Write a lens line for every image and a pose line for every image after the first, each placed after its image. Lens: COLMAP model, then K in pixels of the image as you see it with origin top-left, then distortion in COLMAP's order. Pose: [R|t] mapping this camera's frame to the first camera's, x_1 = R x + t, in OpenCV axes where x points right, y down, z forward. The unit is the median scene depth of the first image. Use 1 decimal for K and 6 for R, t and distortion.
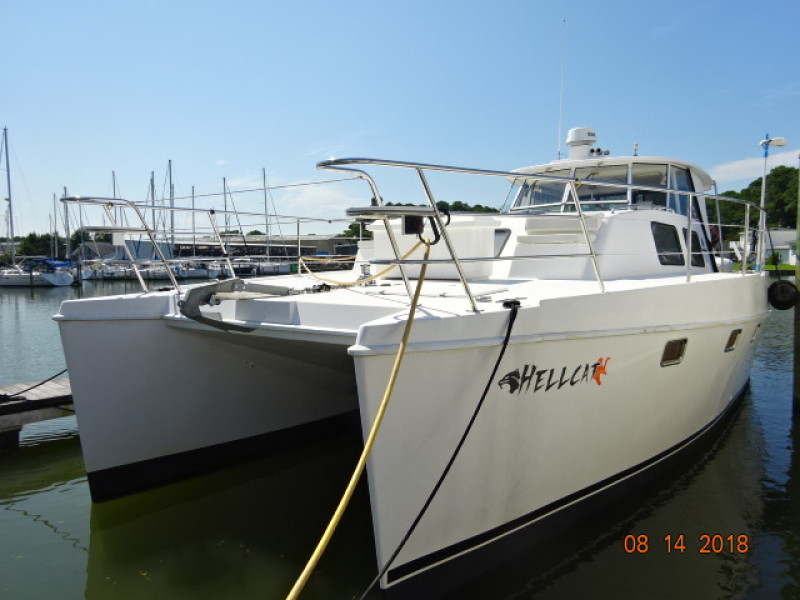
lens RADIAL K [[613.6, 0, 400.0], [0, 613.6, 300.0], [0, 0, 1]] dist [0.010067, -0.002195]
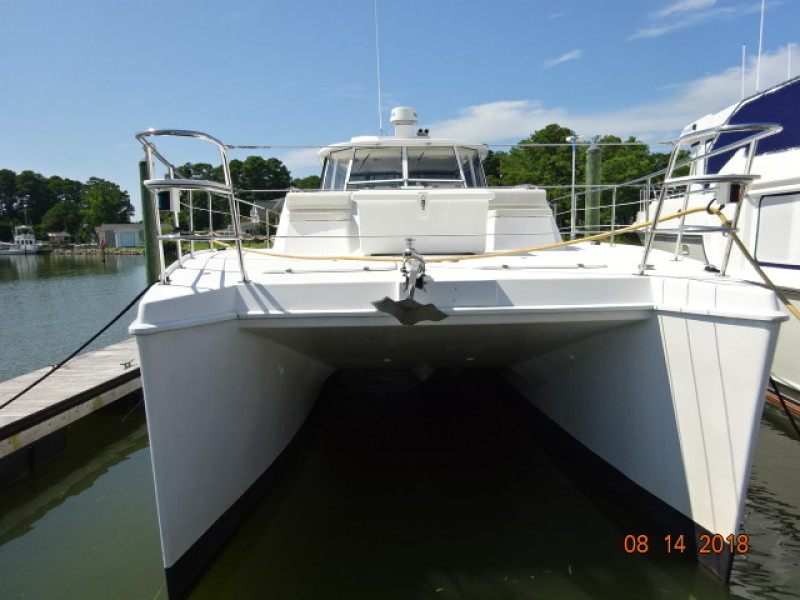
lens RADIAL K [[613.6, 0, 400.0], [0, 613.6, 300.0], [0, 0, 1]] dist [0.010067, -0.002195]
pose [[0.777118, -0.073650, 0.625031, -0.389267], [0.053186, 0.997262, 0.051384, -0.009713], [-0.627104, -0.006689, 0.778907, 0.195868]]
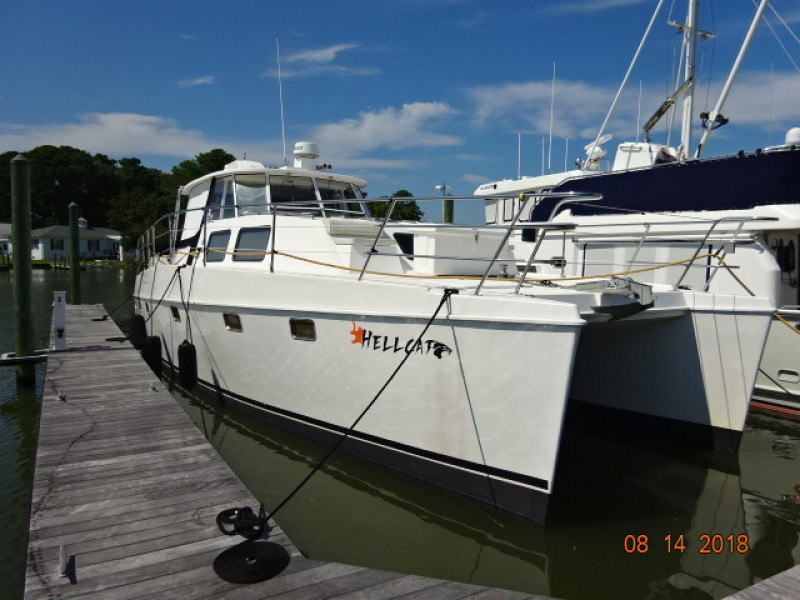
lens RADIAL K [[613.6, 0, 400.0], [0, 613.6, 300.0], [0, 0, 1]] dist [0.010067, -0.002195]
pose [[0.299709, -0.050076, 0.952716, -0.774492], [0.036804, 0.998485, 0.040903, -0.026680], [-0.953320, 0.022805, 0.301098, 0.495603]]
